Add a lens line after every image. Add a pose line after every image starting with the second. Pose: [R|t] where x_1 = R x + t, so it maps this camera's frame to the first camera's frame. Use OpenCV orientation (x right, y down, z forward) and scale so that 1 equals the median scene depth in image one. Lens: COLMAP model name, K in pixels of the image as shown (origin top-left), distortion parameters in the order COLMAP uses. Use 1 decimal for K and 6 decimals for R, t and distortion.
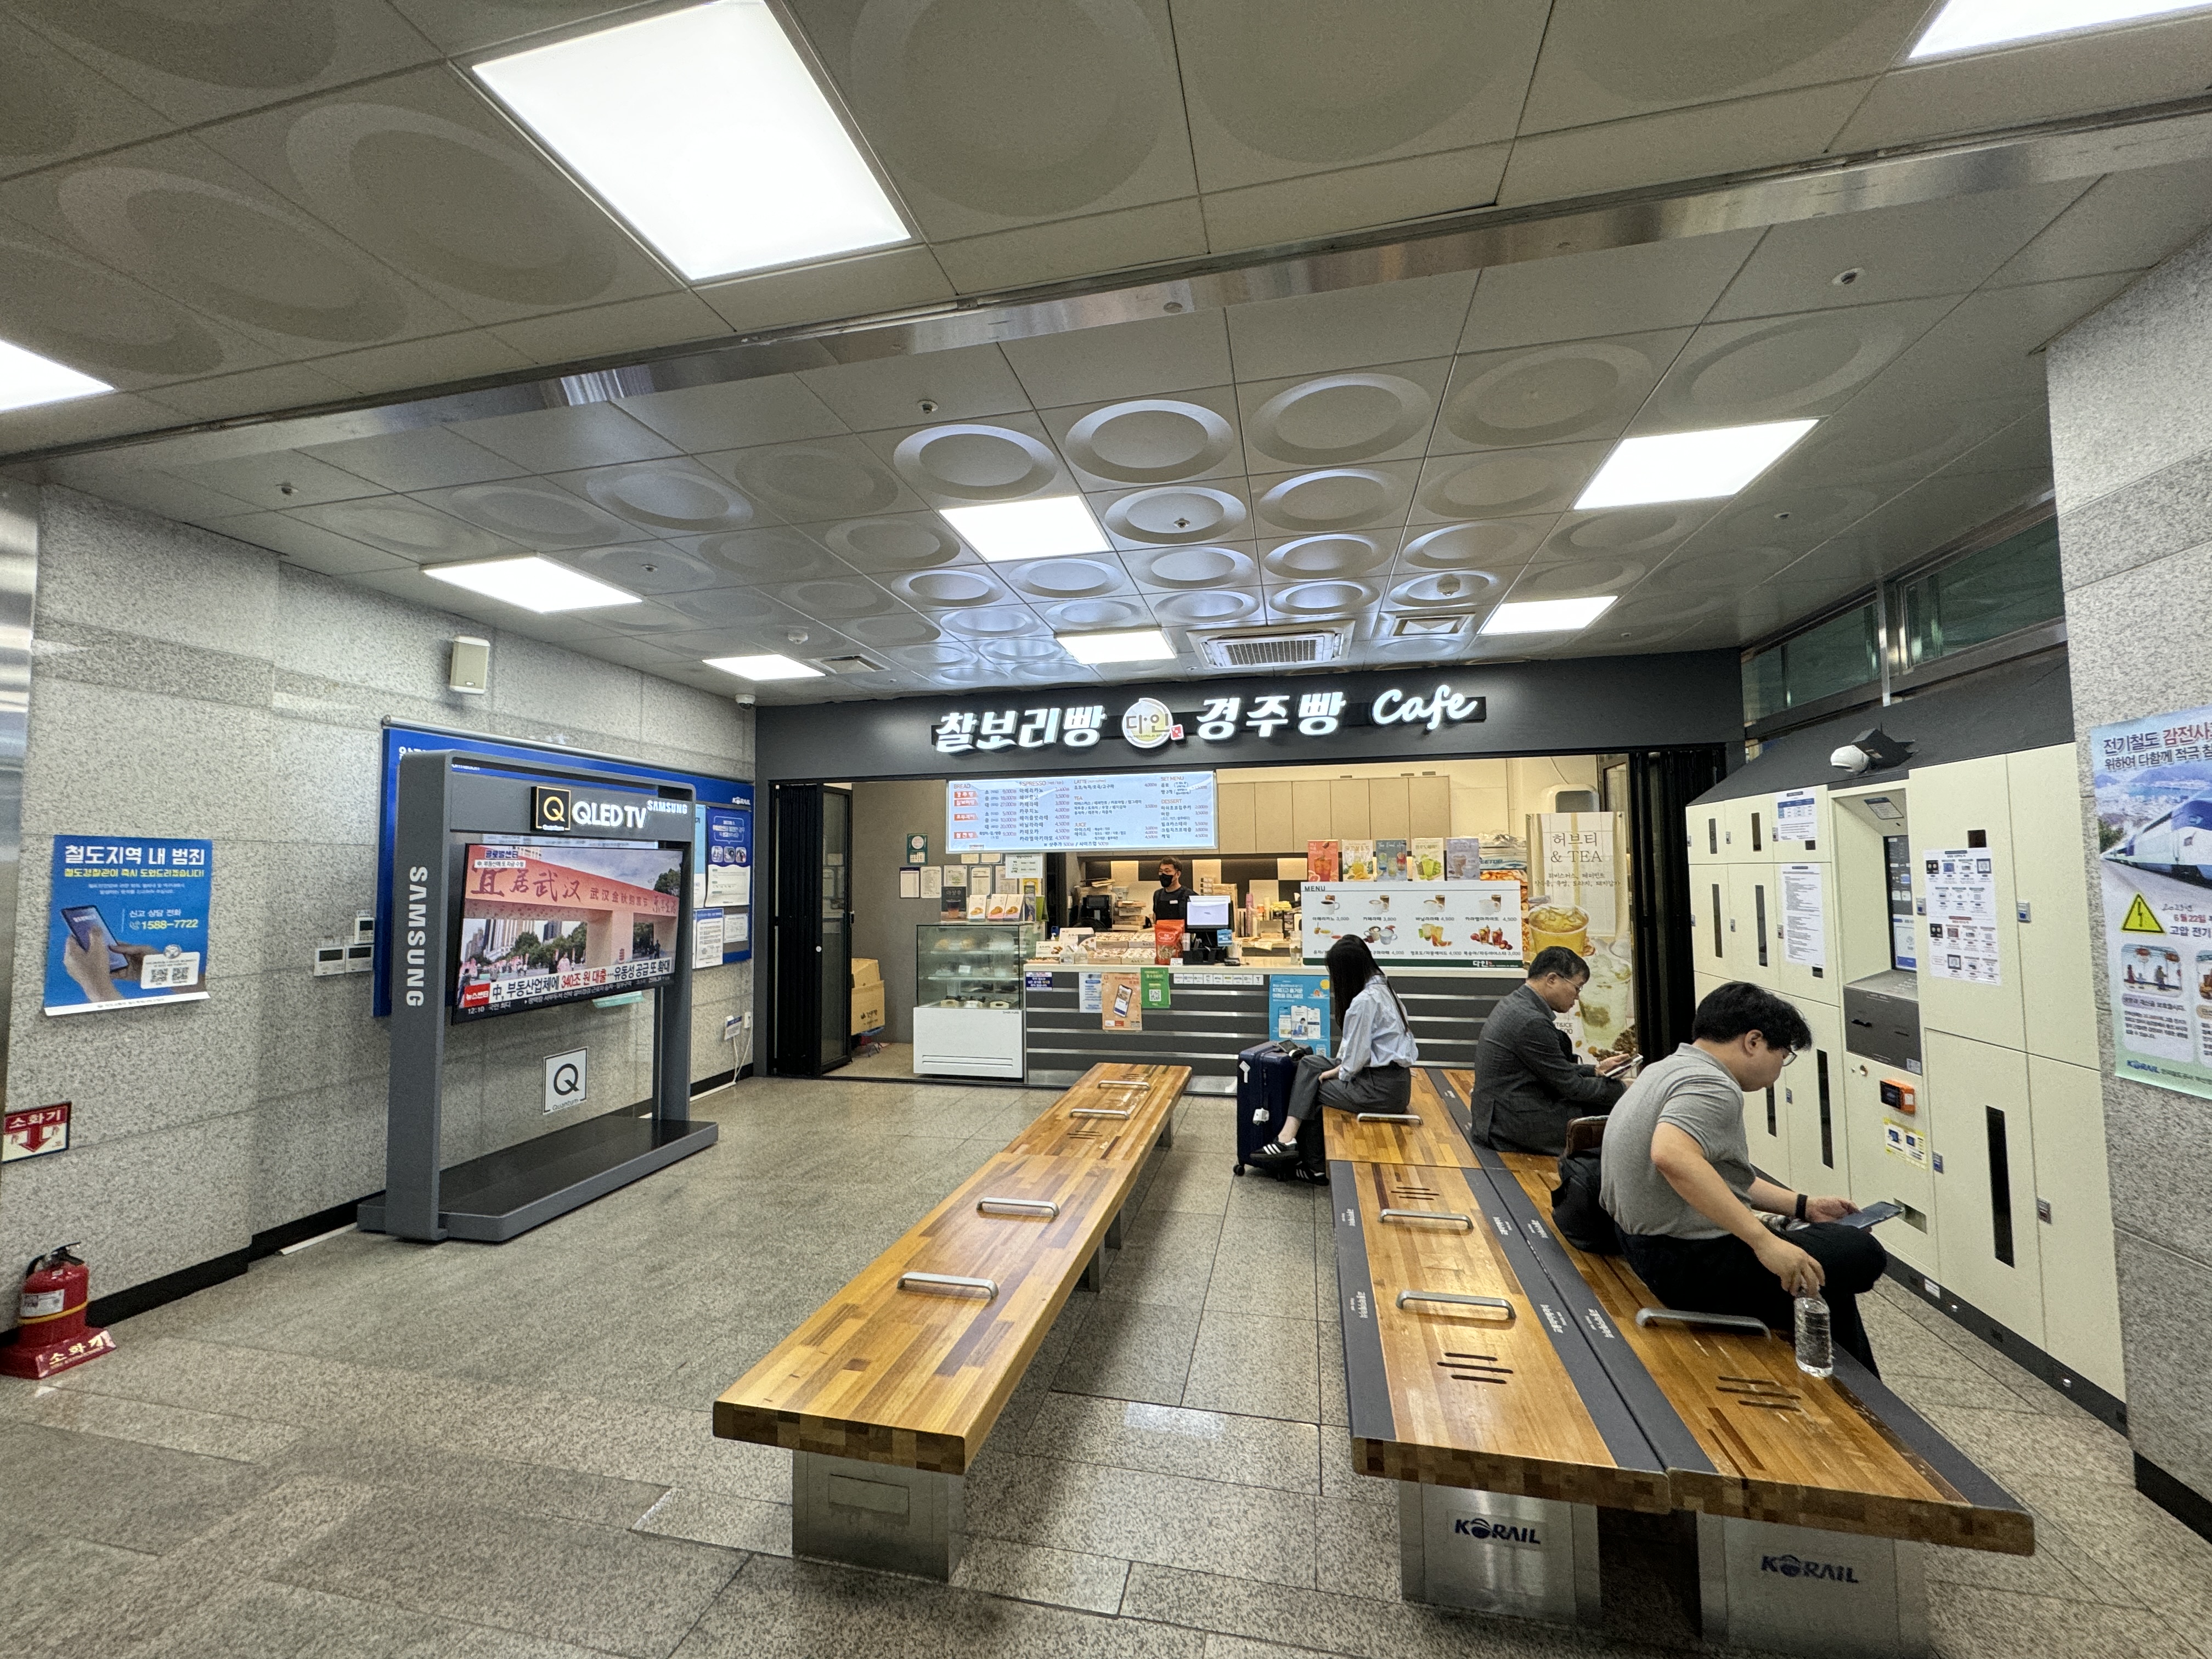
lens RADIAL K [[887.1, 0, 1102.3], [0, 887.1, 815.9], [0, 0, 1]] dist [-0.007513, -0.002991]
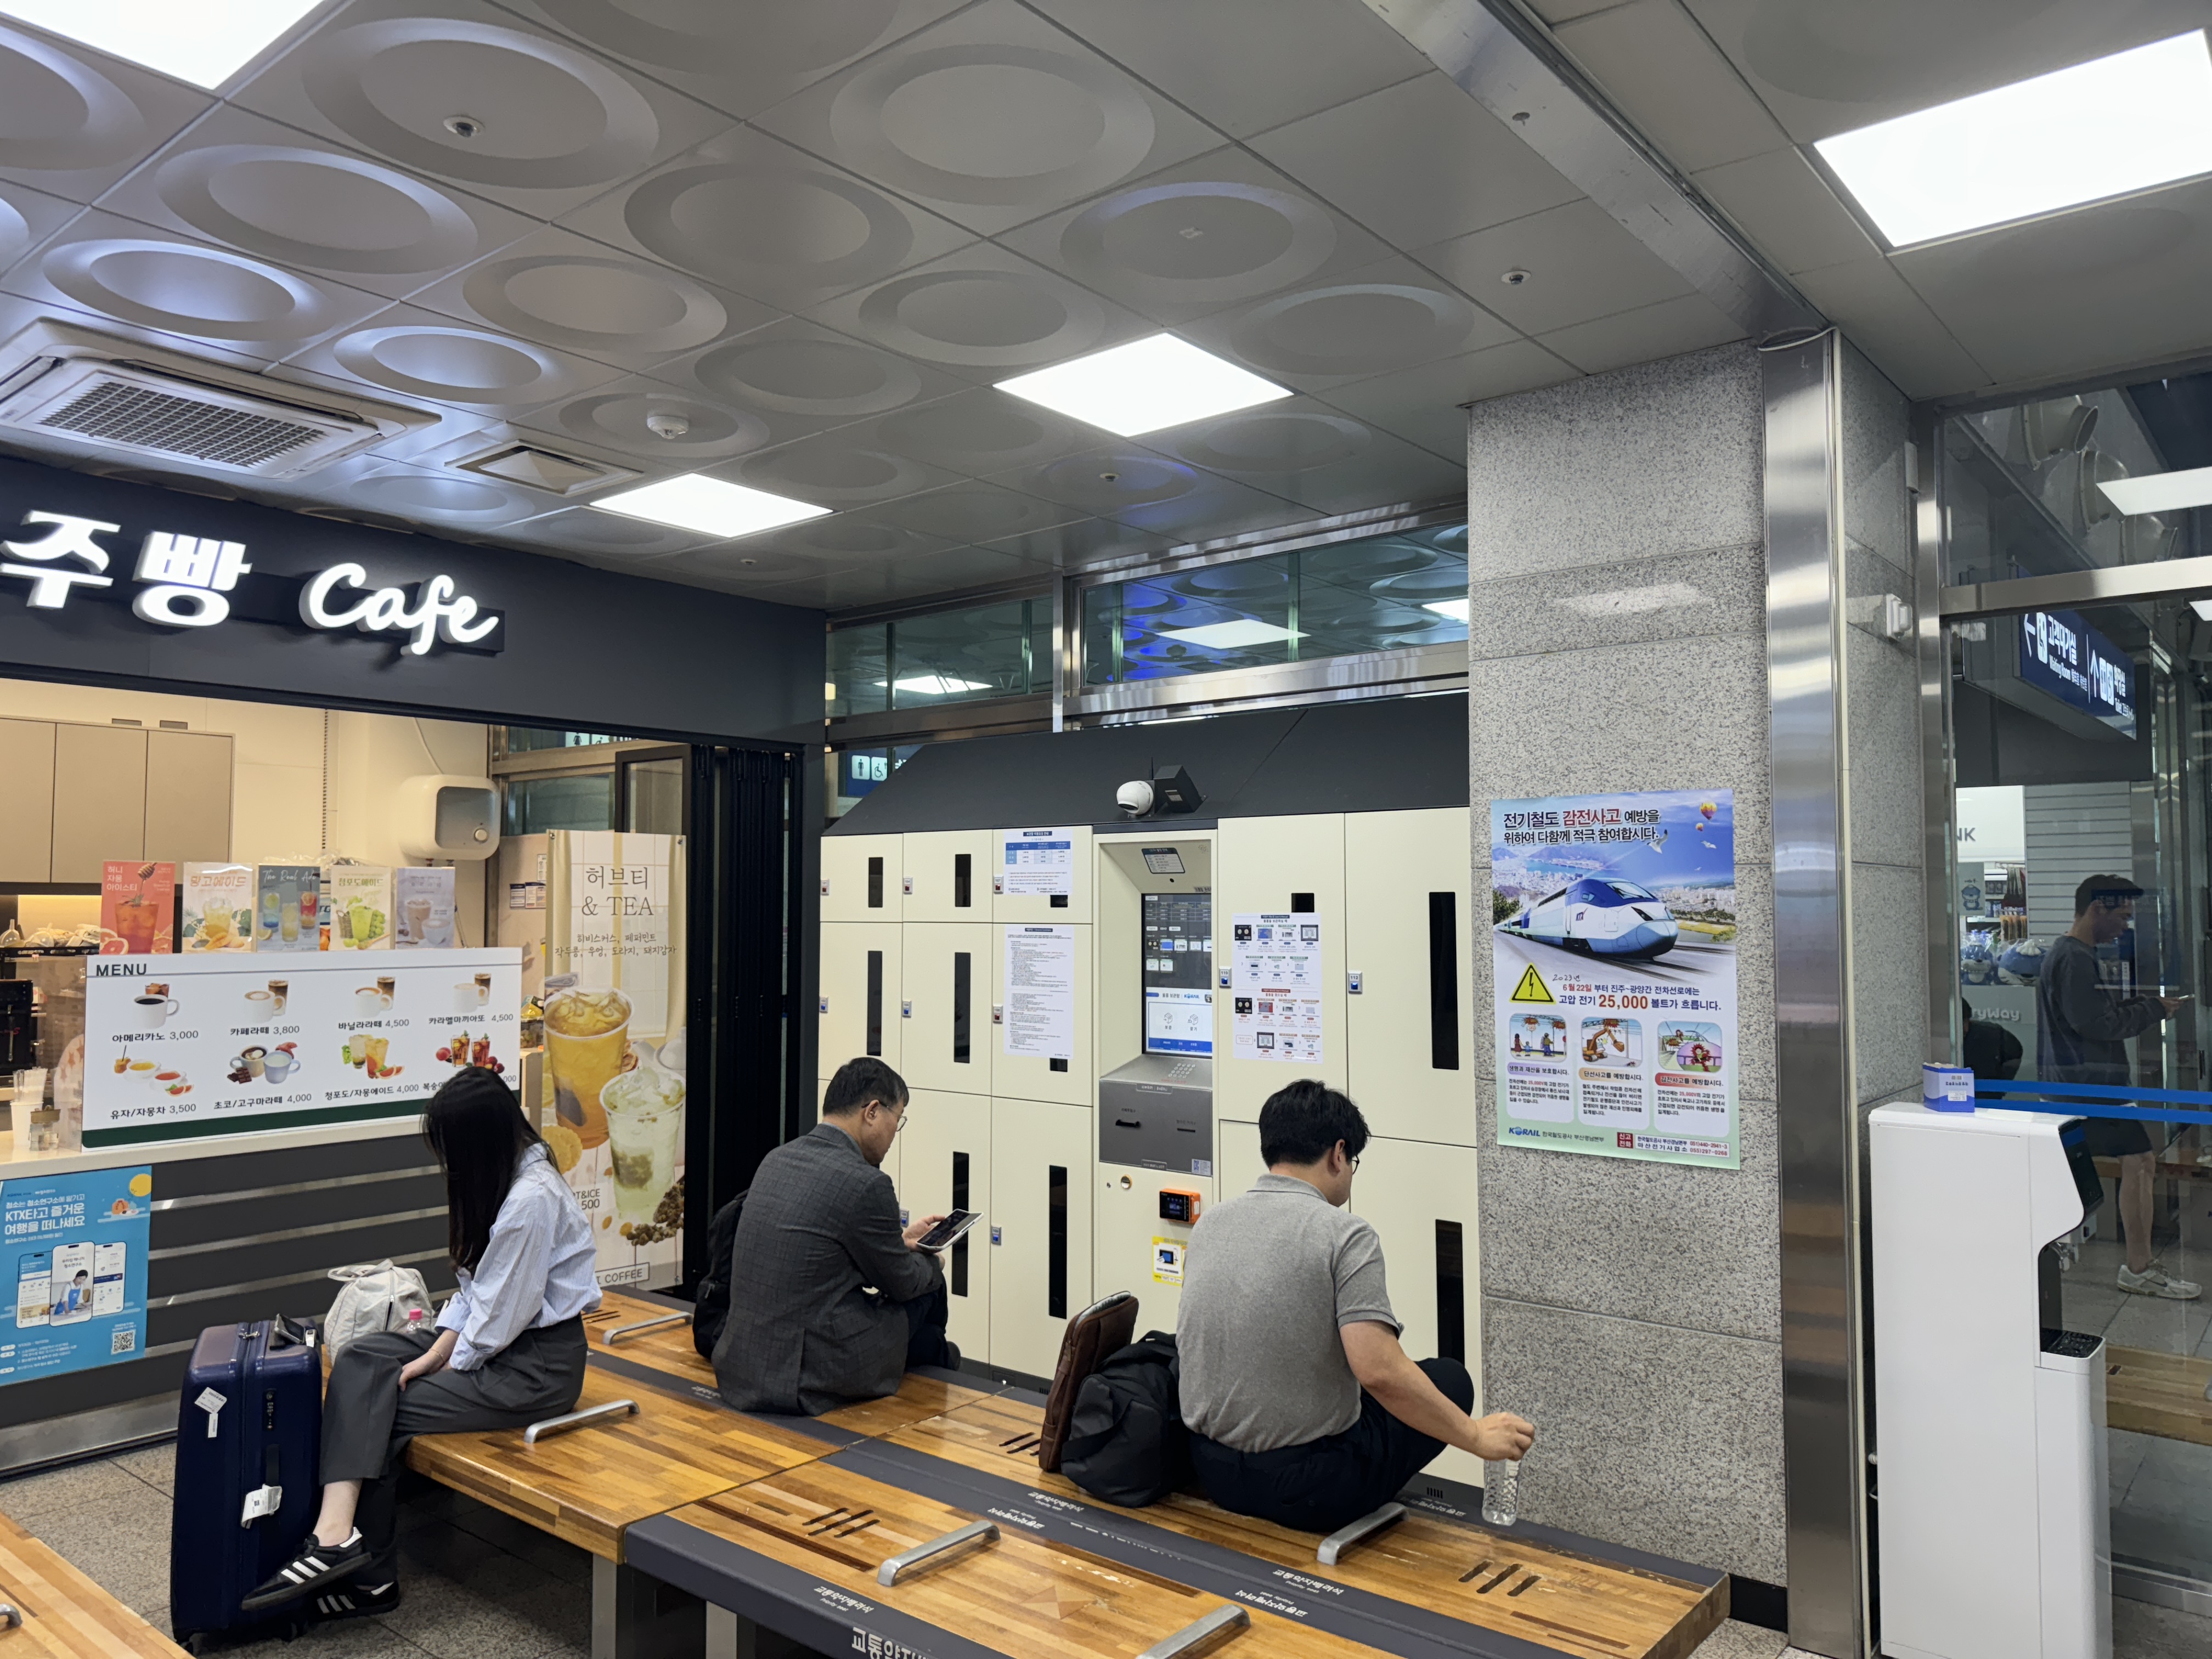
lens RADIAL K [[1552.4, 0, 1119.1], [0, 1552.4, 822.4], [0, 0, 1]] dist [0.021051, -0.030790]
pose [[0.439435, 0.059621, 0.896294, -0.428501], [-0.062252, 0.997417, -0.035827, 0.010377], [-0.896115, -0.040053, 0.442011, 0.385618]]
